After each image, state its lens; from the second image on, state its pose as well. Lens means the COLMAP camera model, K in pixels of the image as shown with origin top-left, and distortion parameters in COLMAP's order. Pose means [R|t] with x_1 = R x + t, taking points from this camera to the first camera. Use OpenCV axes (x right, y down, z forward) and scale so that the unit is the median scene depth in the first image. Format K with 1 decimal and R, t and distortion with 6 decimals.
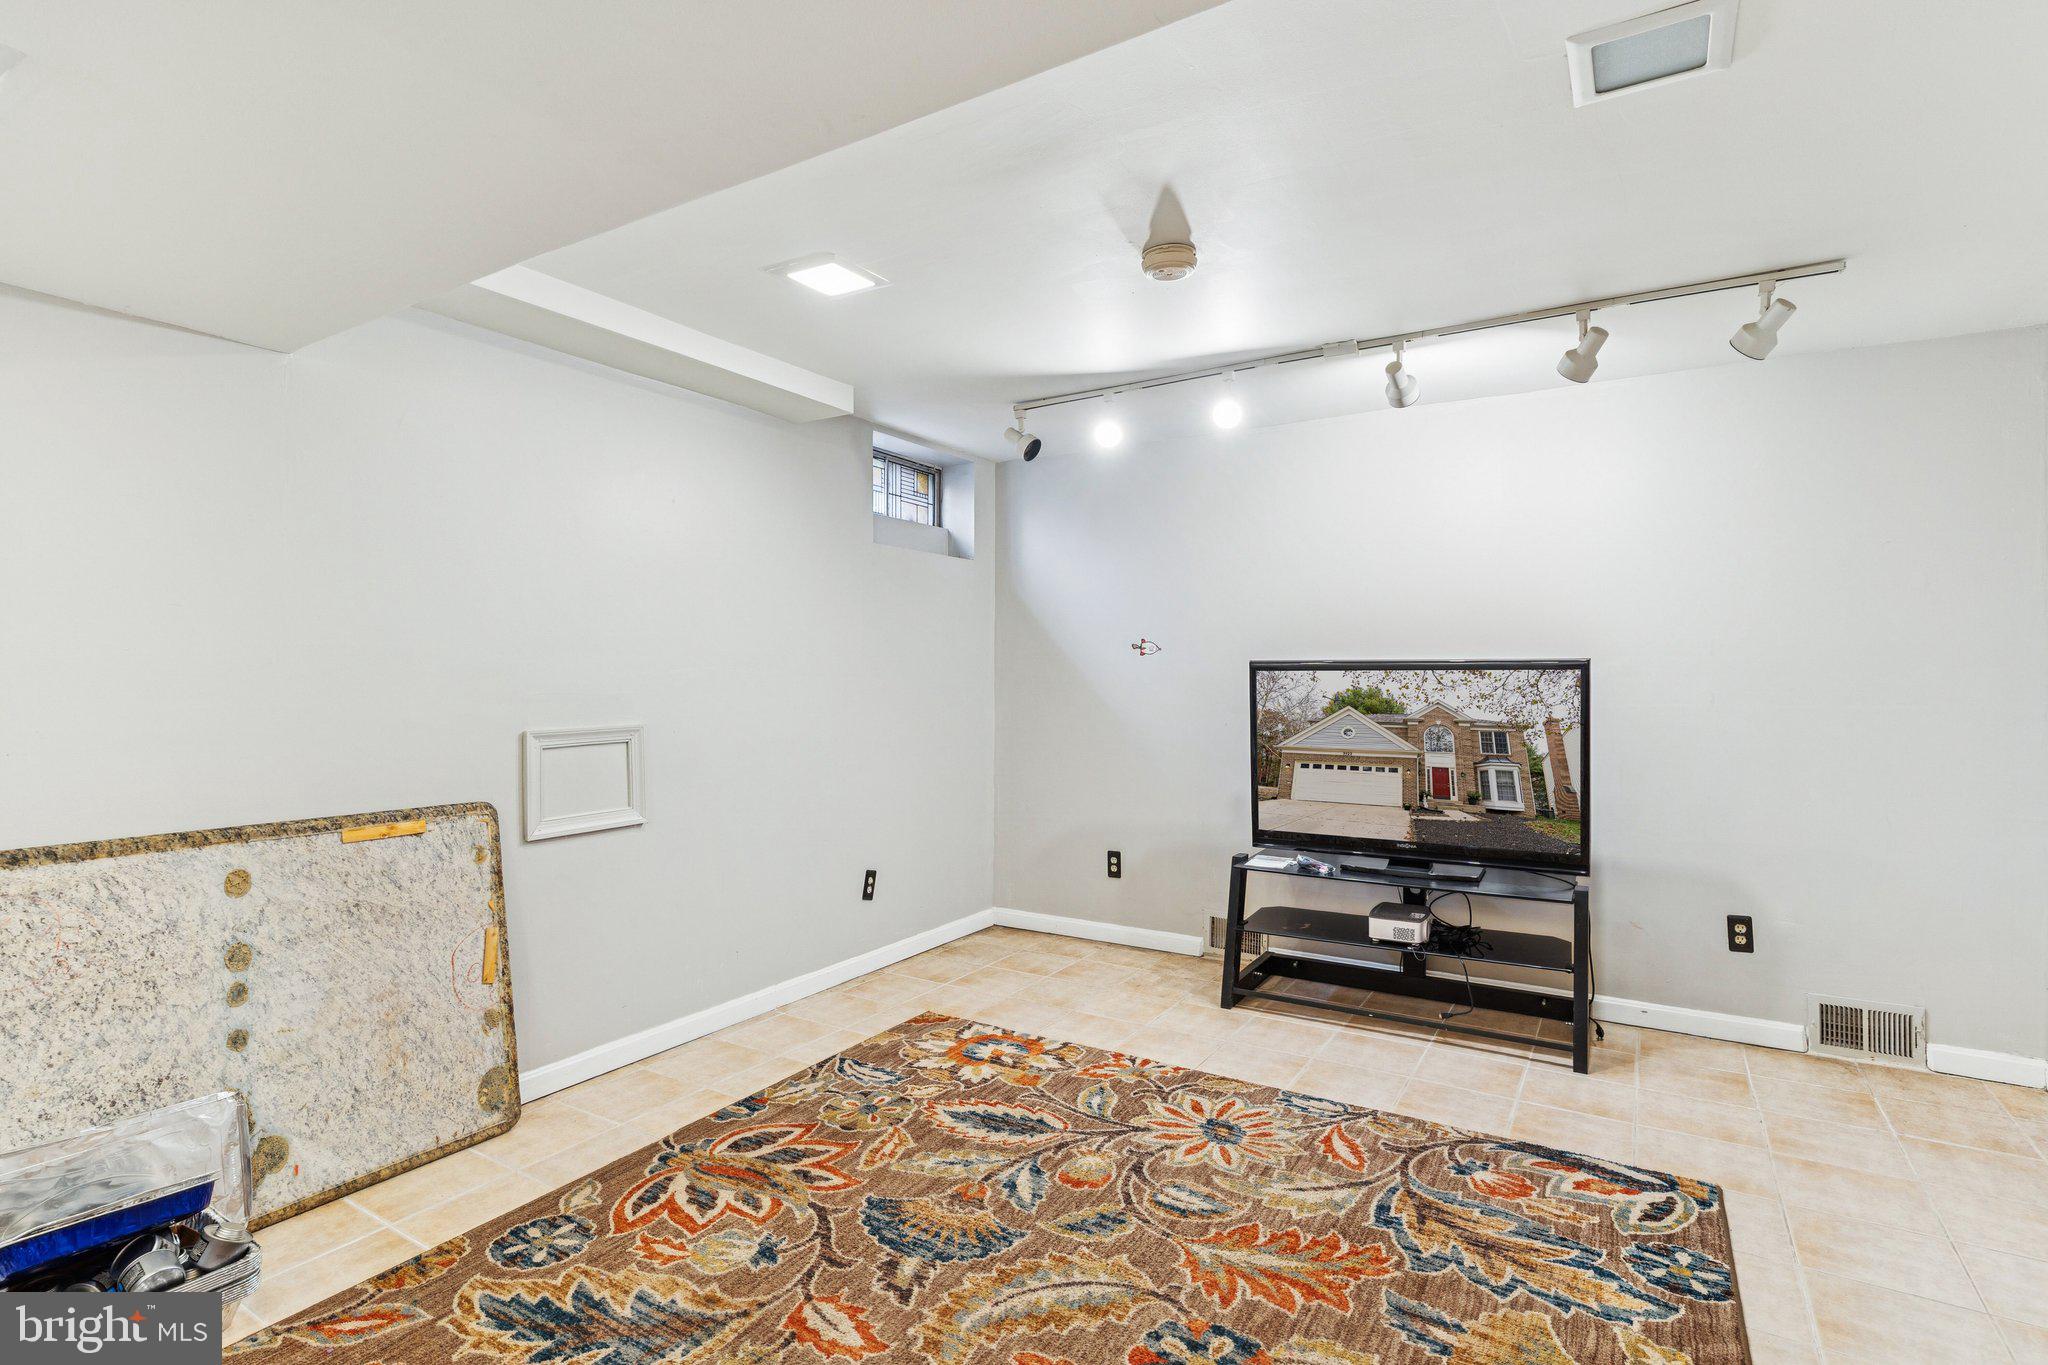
lens RADIAL K [[992.4, 0, 1032.1], [0, 992.4, 681.9], [0, 0, 1]] dist [-0.002173, 0.000262]
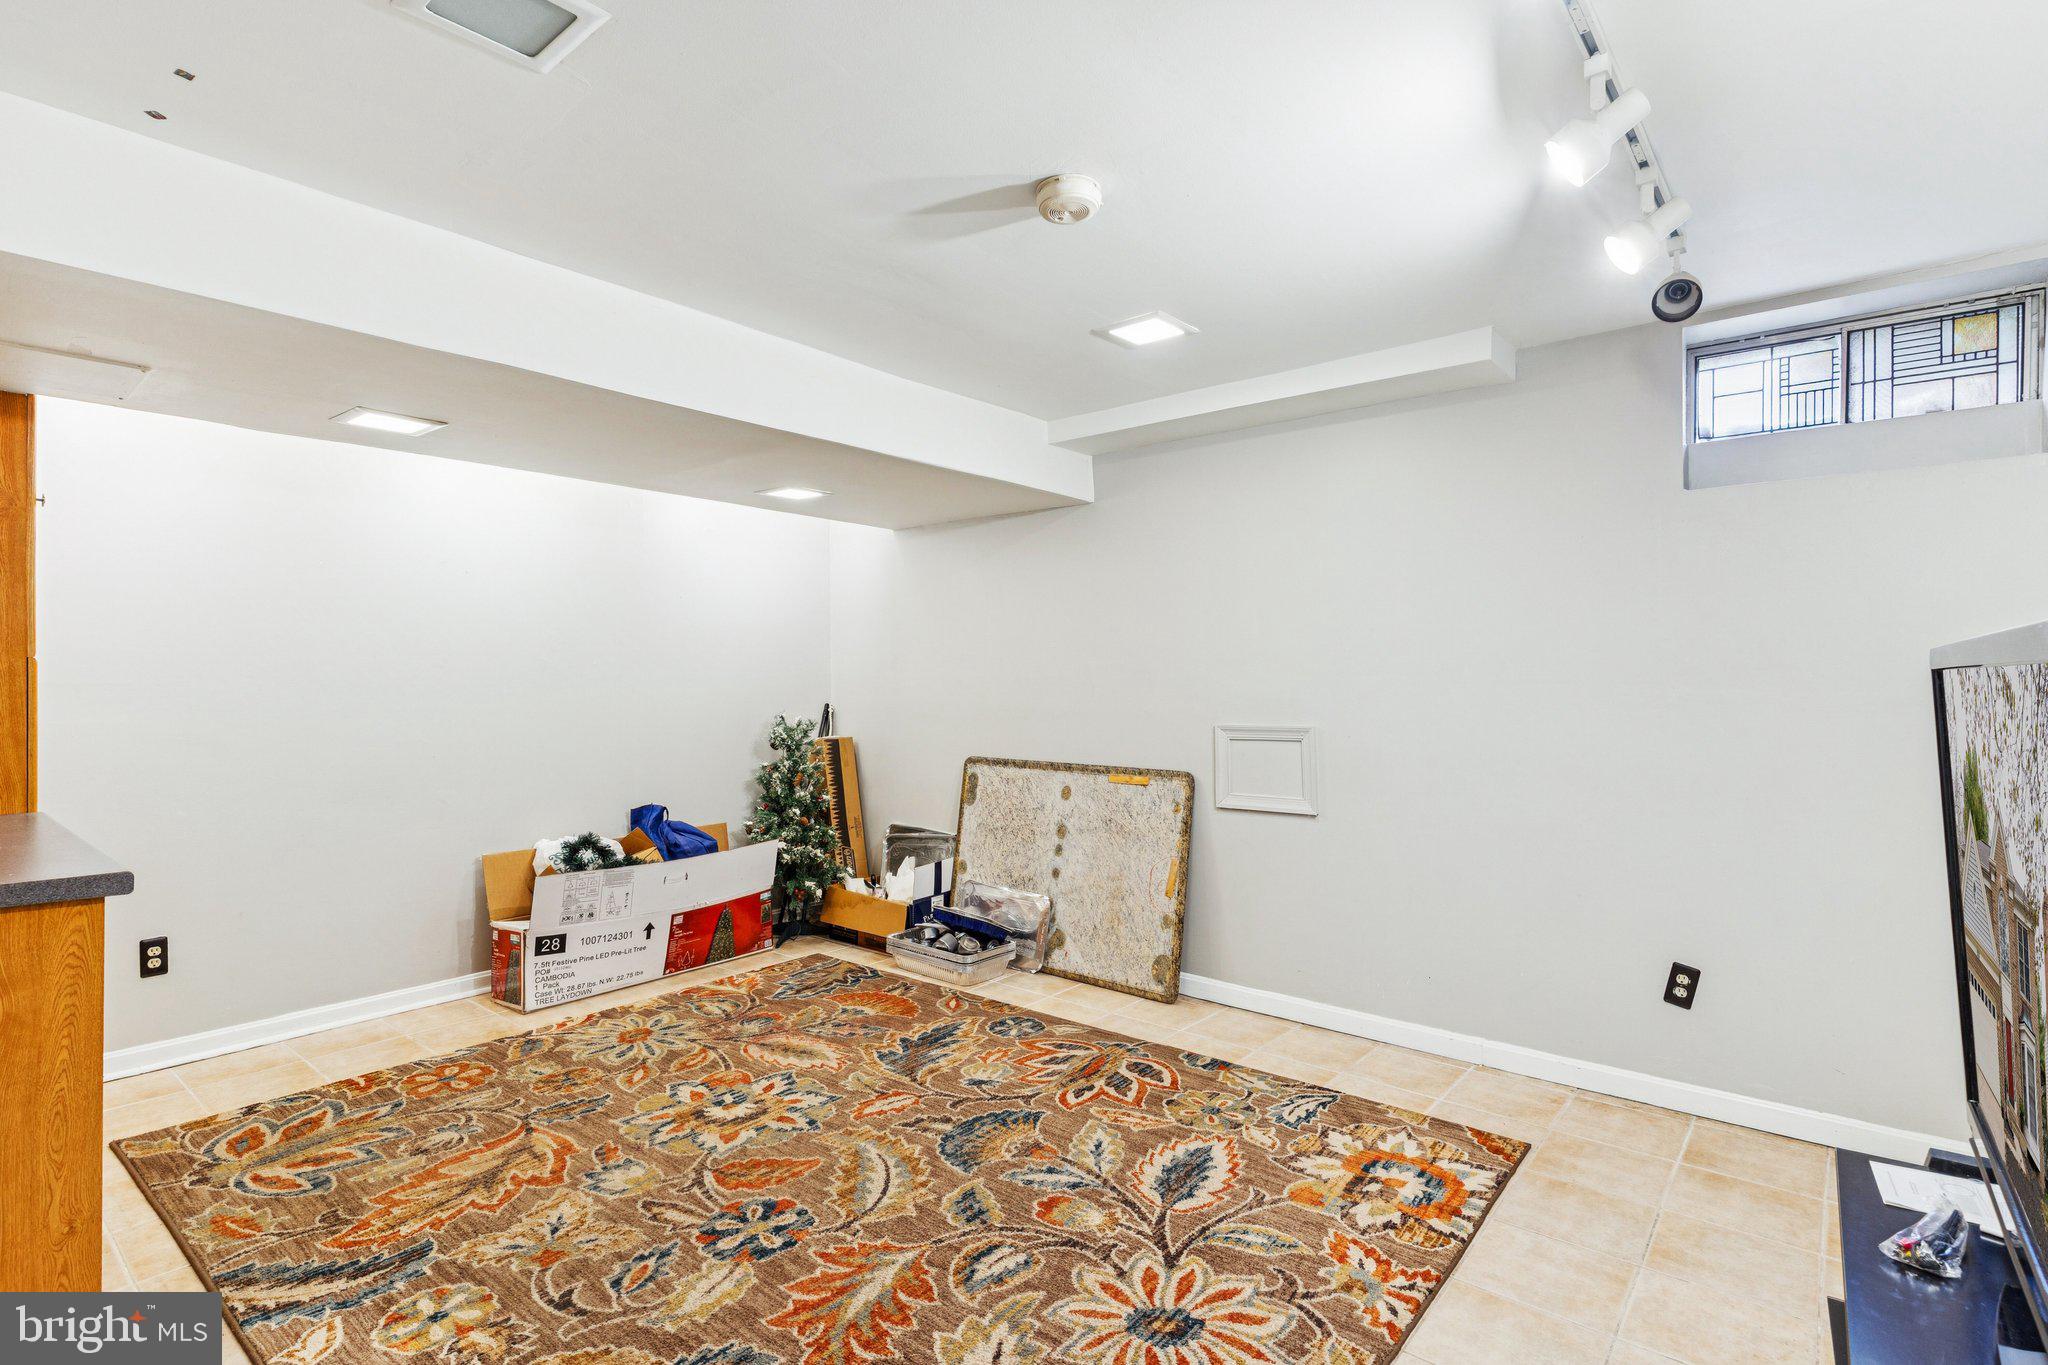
lens RADIAL K [[992.4, 0, 1031.6], [0, 992.4, 683.5], [0, 0, 1]] dist [-0.002173, 0.000262]
pose [[-0.140479, -0.000611, -0.990084, 0.940433], [-0.007081, 0.999975, 0.000388, -0.005056], [0.990058, 0.007065, -0.140479, 1.040028]]
